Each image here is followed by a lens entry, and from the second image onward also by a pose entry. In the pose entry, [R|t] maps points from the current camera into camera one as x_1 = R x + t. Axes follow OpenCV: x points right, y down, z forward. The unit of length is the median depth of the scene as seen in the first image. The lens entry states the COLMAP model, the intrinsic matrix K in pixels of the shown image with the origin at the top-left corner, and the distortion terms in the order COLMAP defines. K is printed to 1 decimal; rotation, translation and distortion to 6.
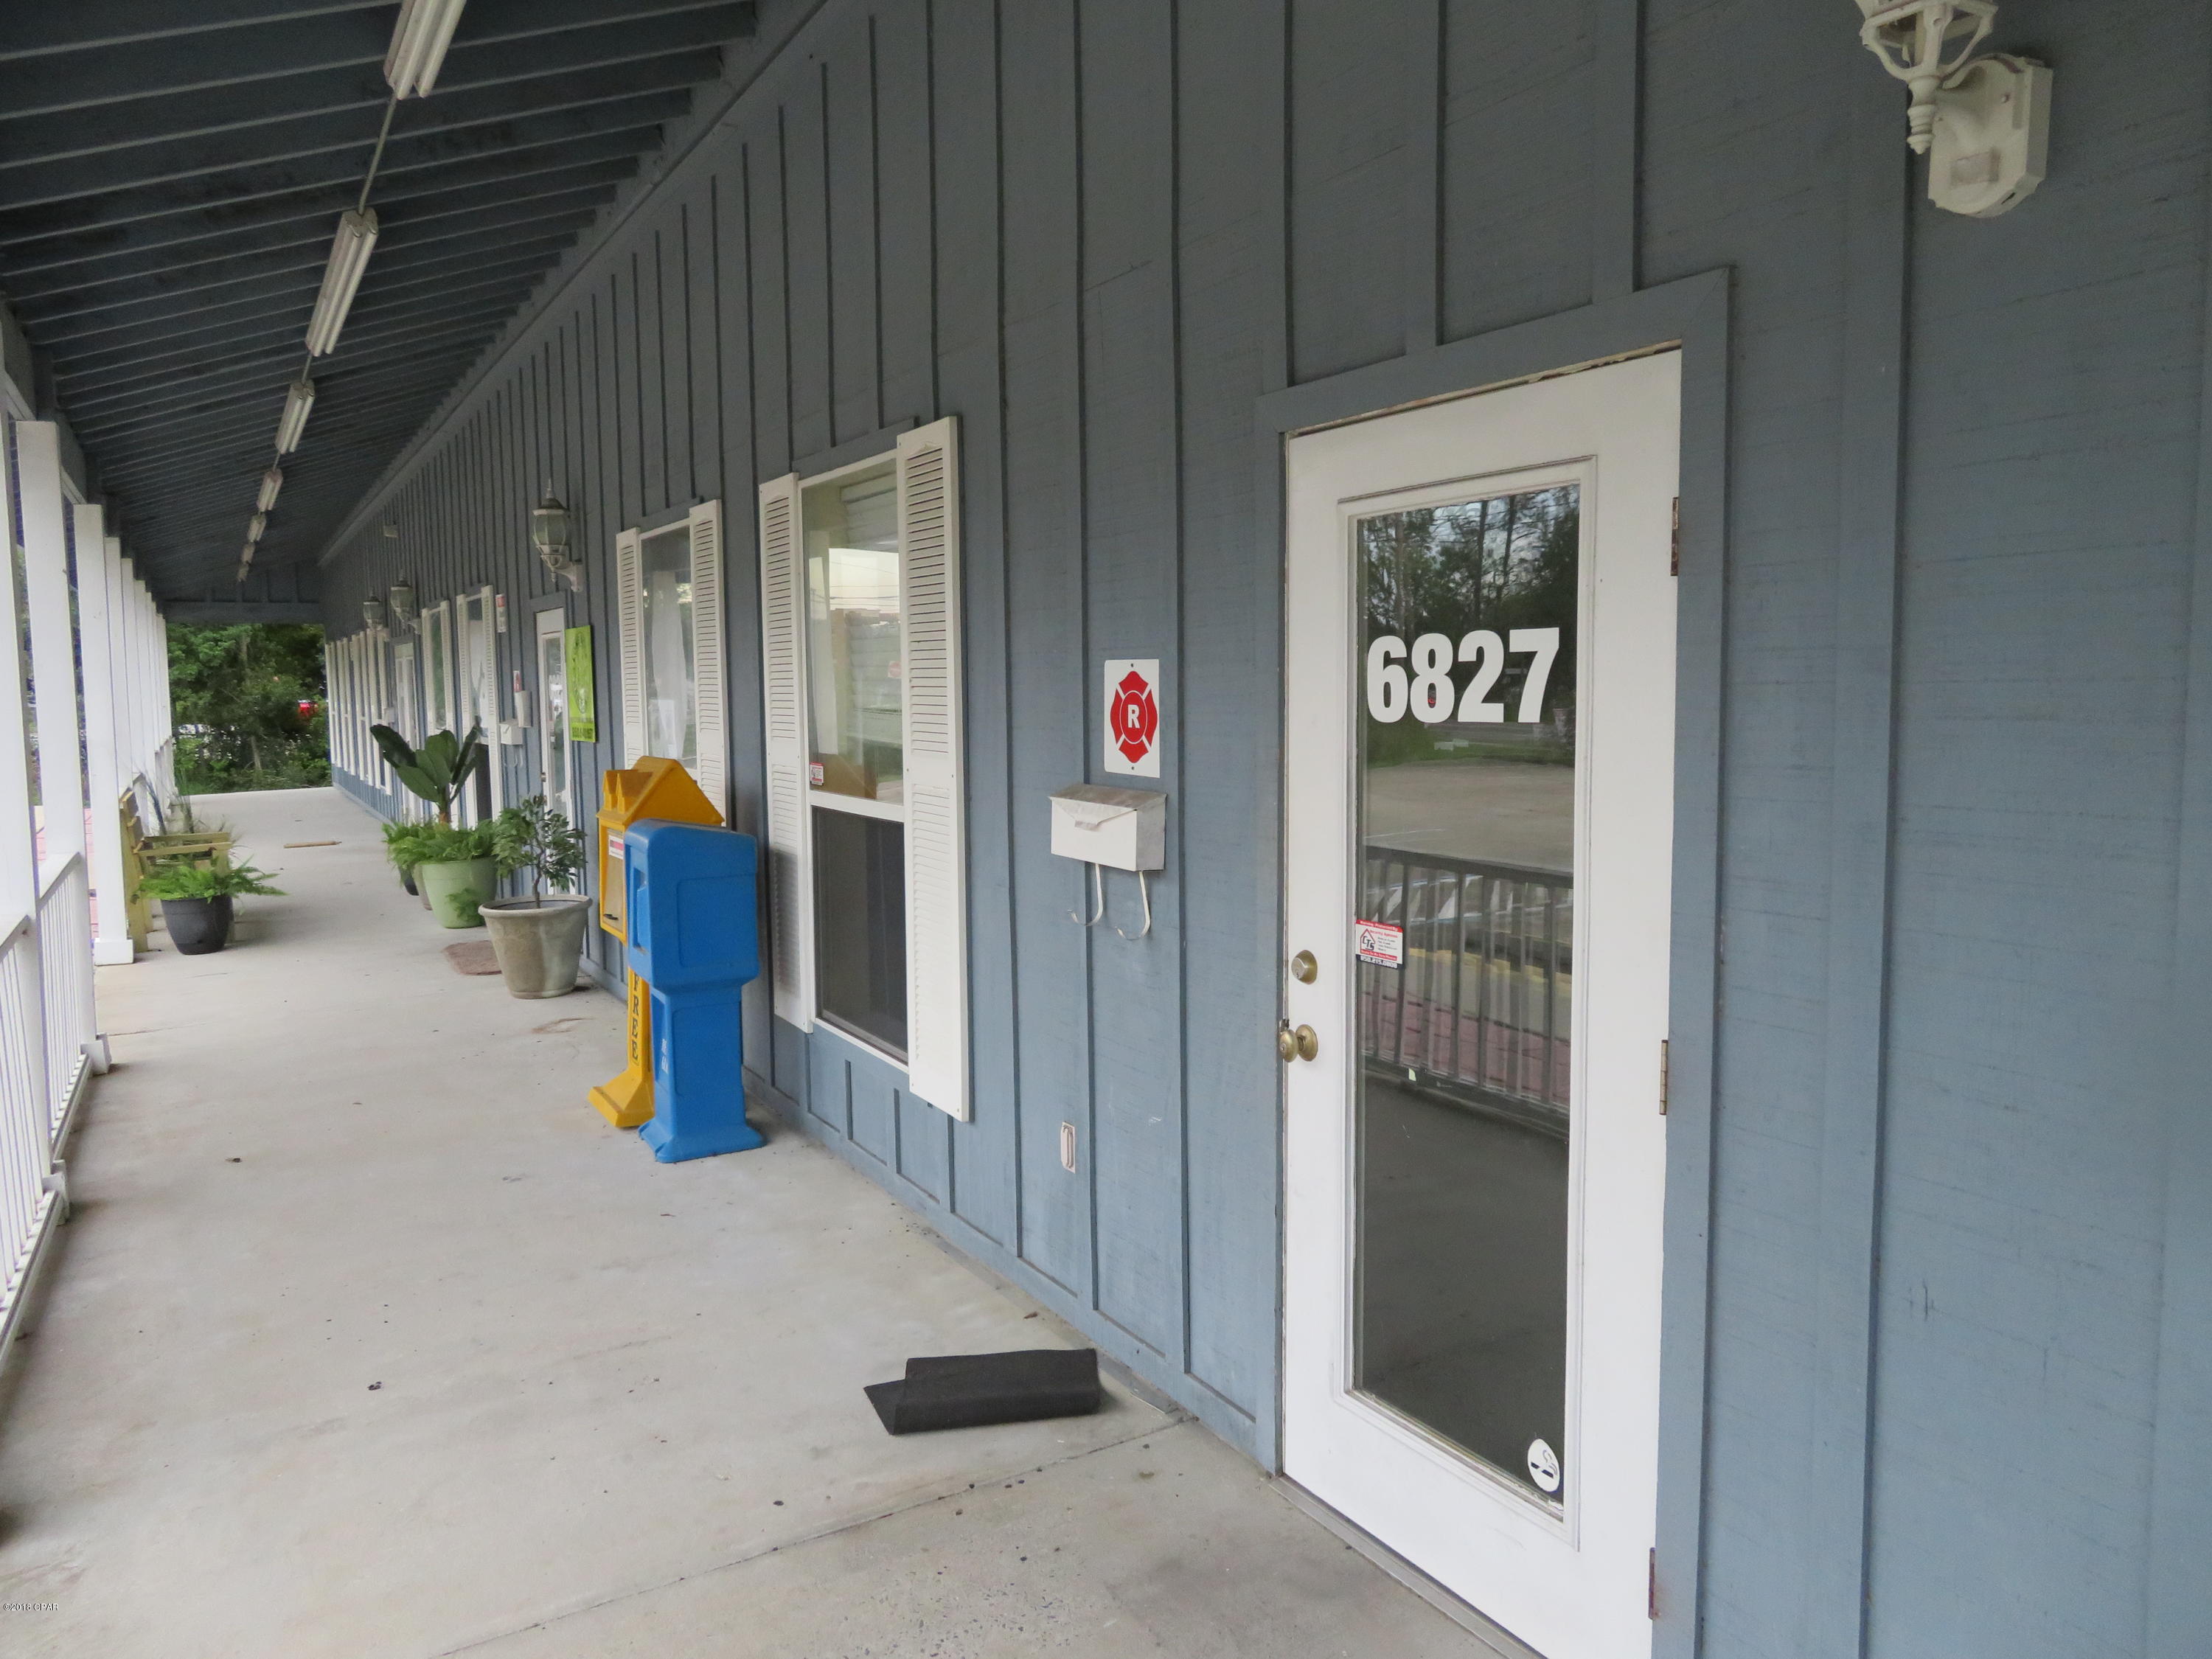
lens RADIAL K [[1564.5, 0, 1107.1], [0, 1564.5, 823.8], [0, 0, 1]] dist [-0.023999, 0.002192]
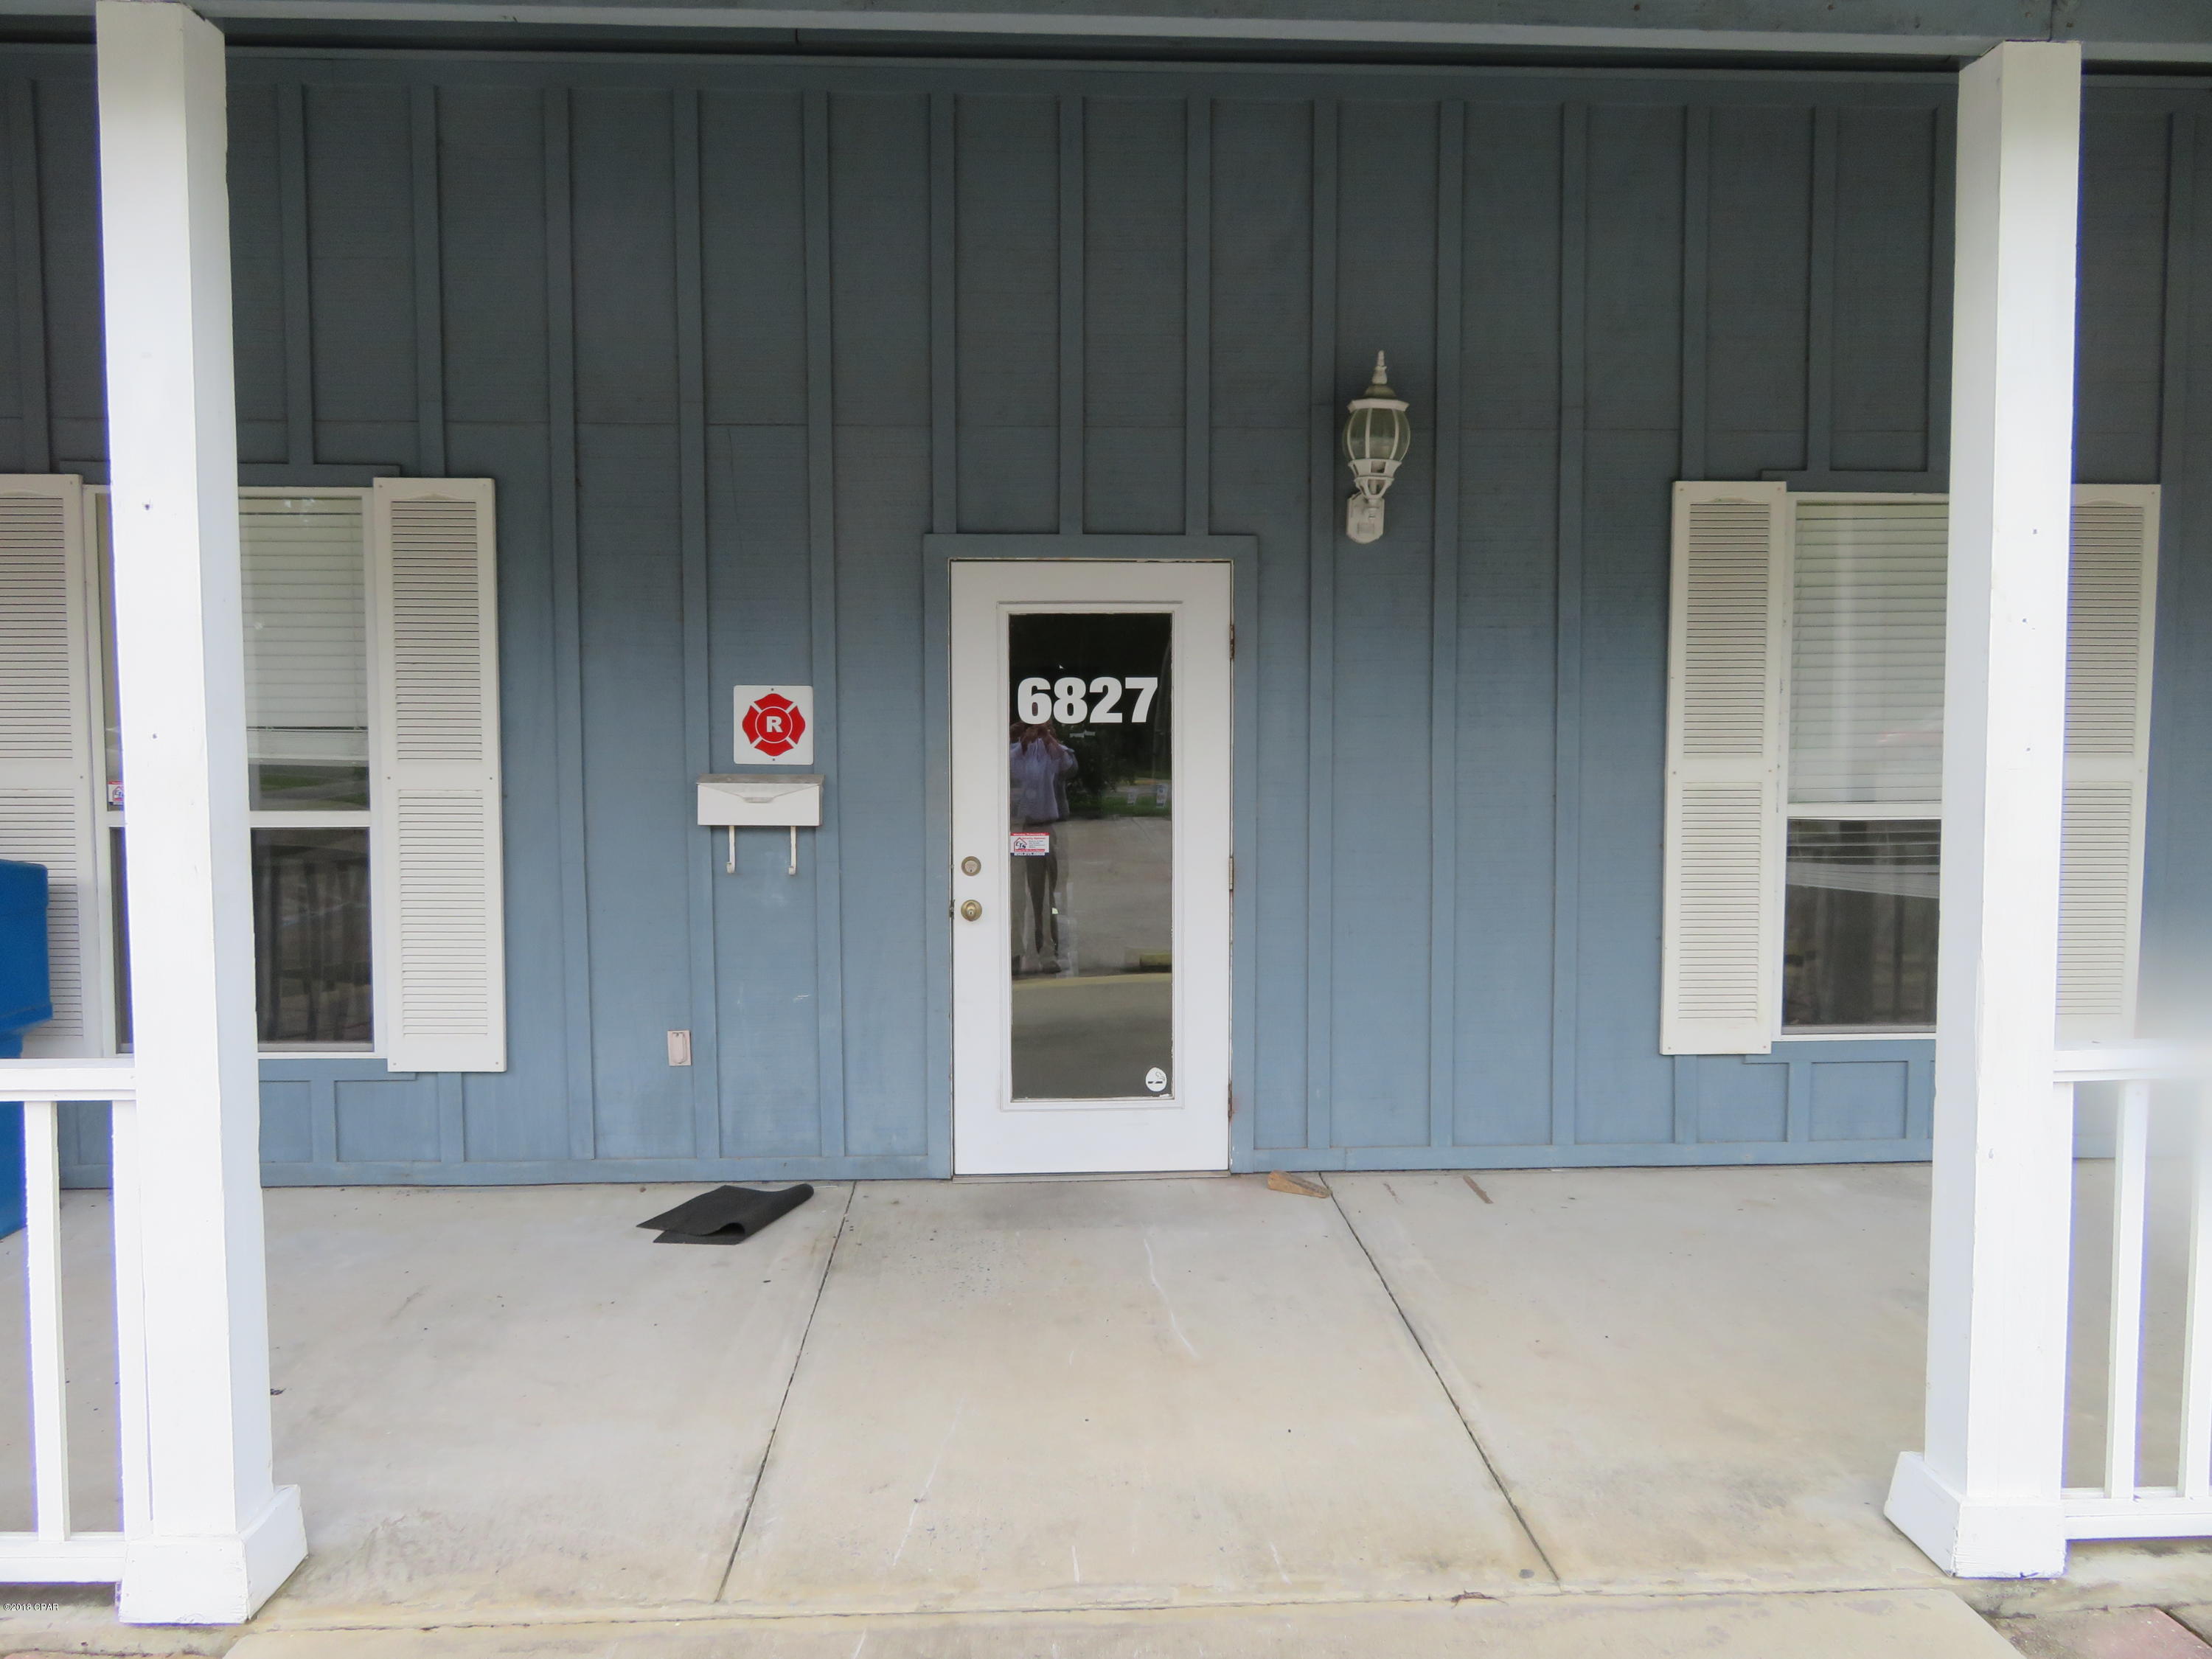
lens RADIAL K [[1564.5, 0, 1108.7], [0, 1564.5, 823.8], [0, 0, 1]] dist [-0.023999, 0.002192]
pose [[0.468439, -0.049993, 0.882080, -1.447720], [0.074659, 0.997067, 0.016861, 0.029349], [-0.880335, 0.057956, 0.470798, 0.050951]]
